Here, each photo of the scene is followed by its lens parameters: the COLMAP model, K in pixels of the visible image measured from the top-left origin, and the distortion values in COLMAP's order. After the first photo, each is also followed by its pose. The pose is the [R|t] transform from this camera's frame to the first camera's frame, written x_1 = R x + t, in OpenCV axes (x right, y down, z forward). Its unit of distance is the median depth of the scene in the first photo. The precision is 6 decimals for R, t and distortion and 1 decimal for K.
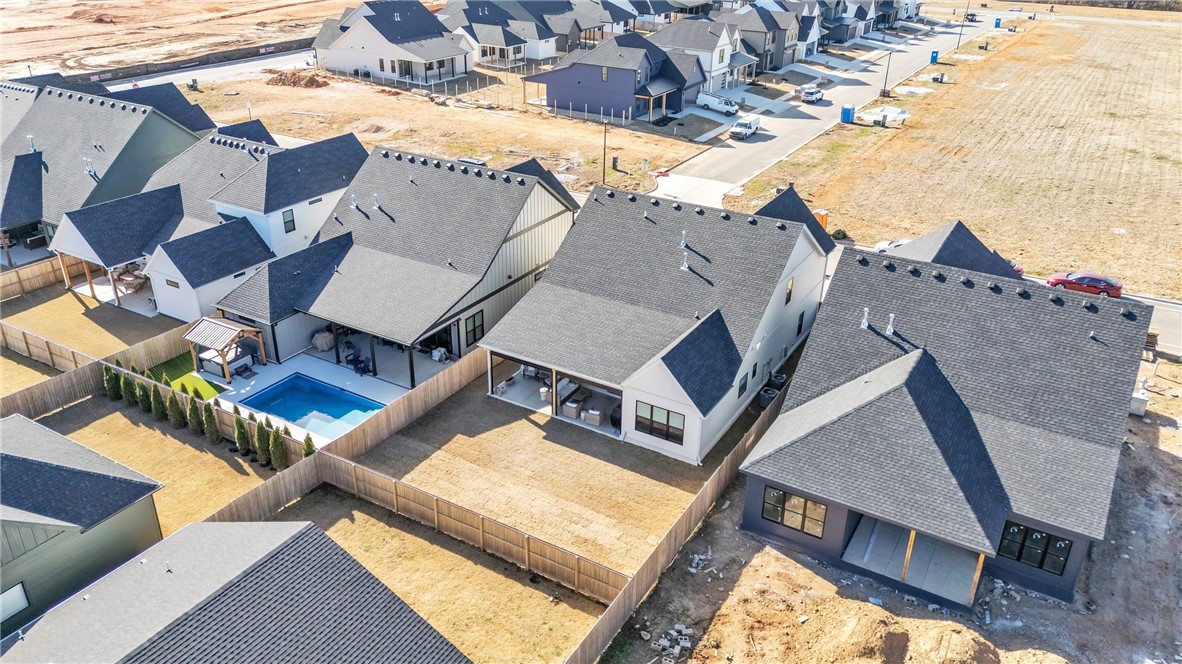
lens RADIAL K [[868.7, 0, 591.0], [0, 868.7, 332.0], [0, 0, 1]] dist [0.094419, -0.097858]
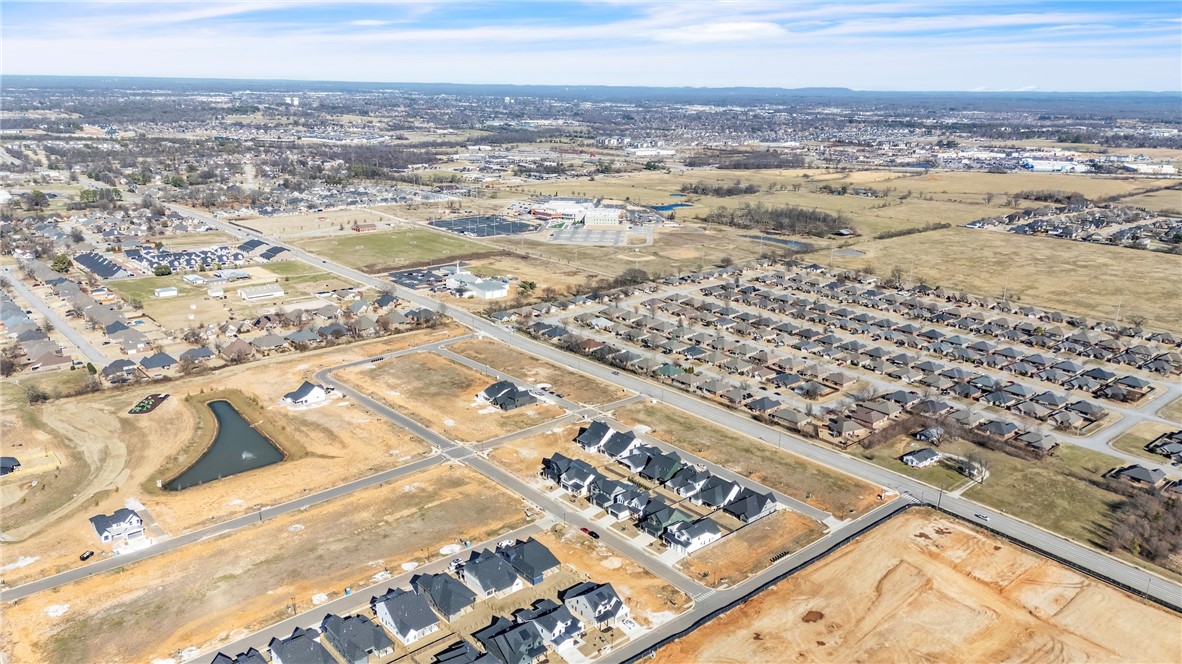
lens RADIAL K [[868.7, 0, 591.0], [0, 868.7, 332.0], [0, 0, 1]] dist [0.094419, -0.097858]
pose [[-0.950575, -0.118745, 0.286892, -2.152893], [0.105877, 0.744642, 0.659013, -6.501445], [-0.291886, 0.656817, -0.695266, 5.844455]]
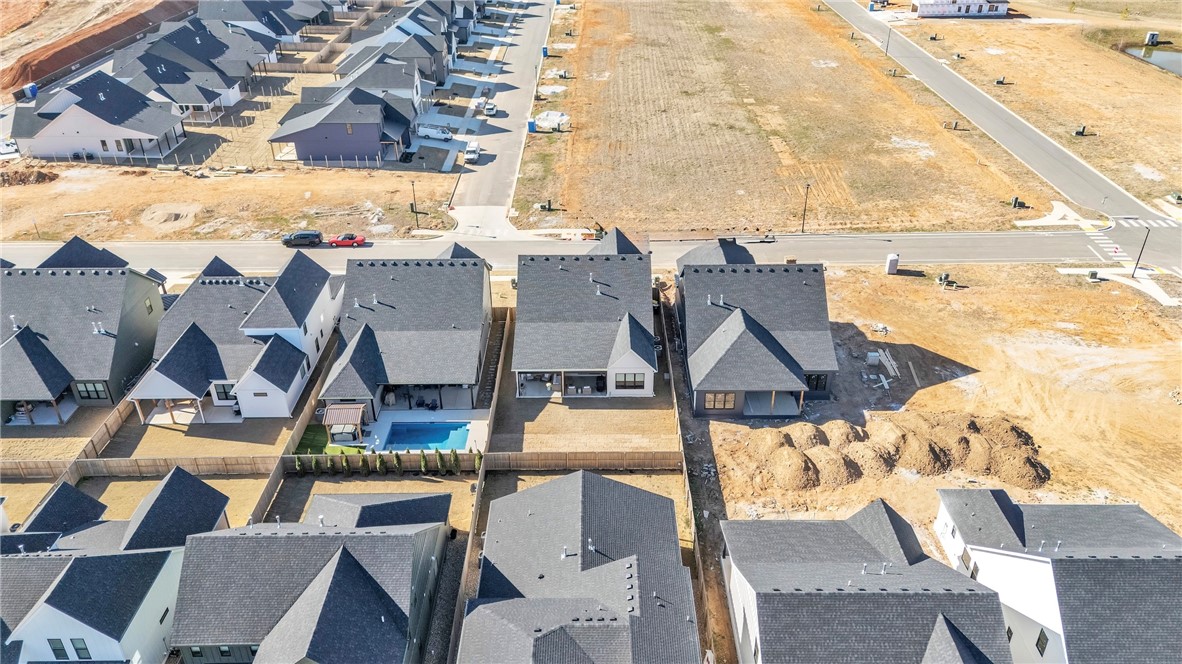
lens RADIAL K [[868.7, 0, 591.0], [0, 868.7, 332.0], [0, 0, 1]] dist [0.094419, -0.097858]
pose [[0.861736, -0.279207, 0.423620, -0.649277], [0.245905, 0.960177, 0.132628, -0.228634], [-0.443781, -0.010120, 0.896078, -0.547973]]
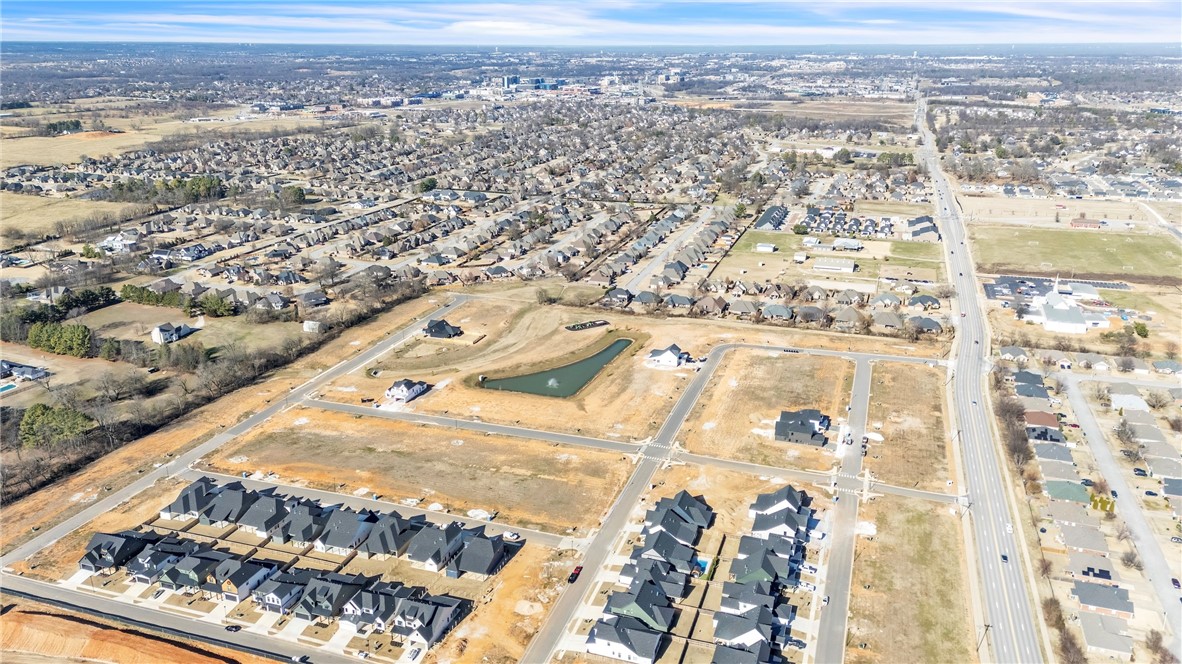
lens RADIAL K [[868.7, 0, 591.0], [0, 868.7, 332.0], [0, 0, 1]] dist [0.094419, -0.097858]
pose [[-0.201542, -0.329315, 0.922460, -5.547157], [0.430838, 0.815978, 0.385432, -4.176932], [-0.879636, 0.475112, -0.022573, 0.997114]]
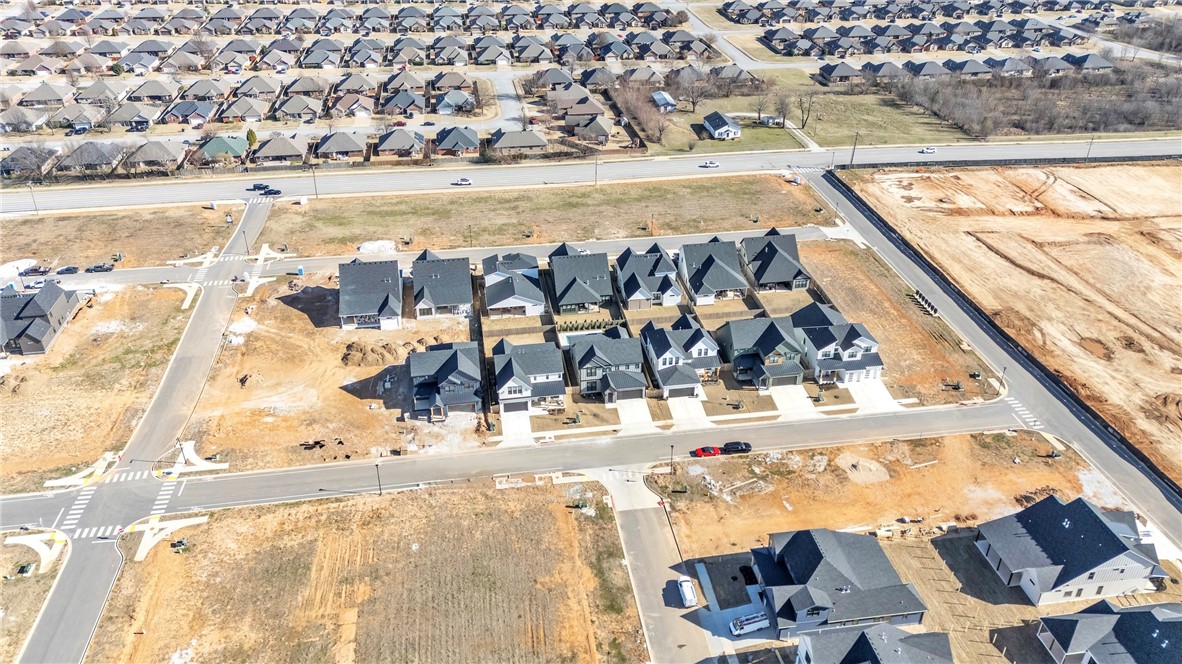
lens RADIAL K [[868.7, 0, 591.0], [0, 868.7, 332.0], [0, 0, 1]] dist [0.094419, -0.097858]
pose [[-0.769810, 0.312030, -0.556803, 1.841996], [-0.297407, 0.596515, 0.745466, -2.874098], [0.564749, 0.739464, -0.366403, 2.388071]]
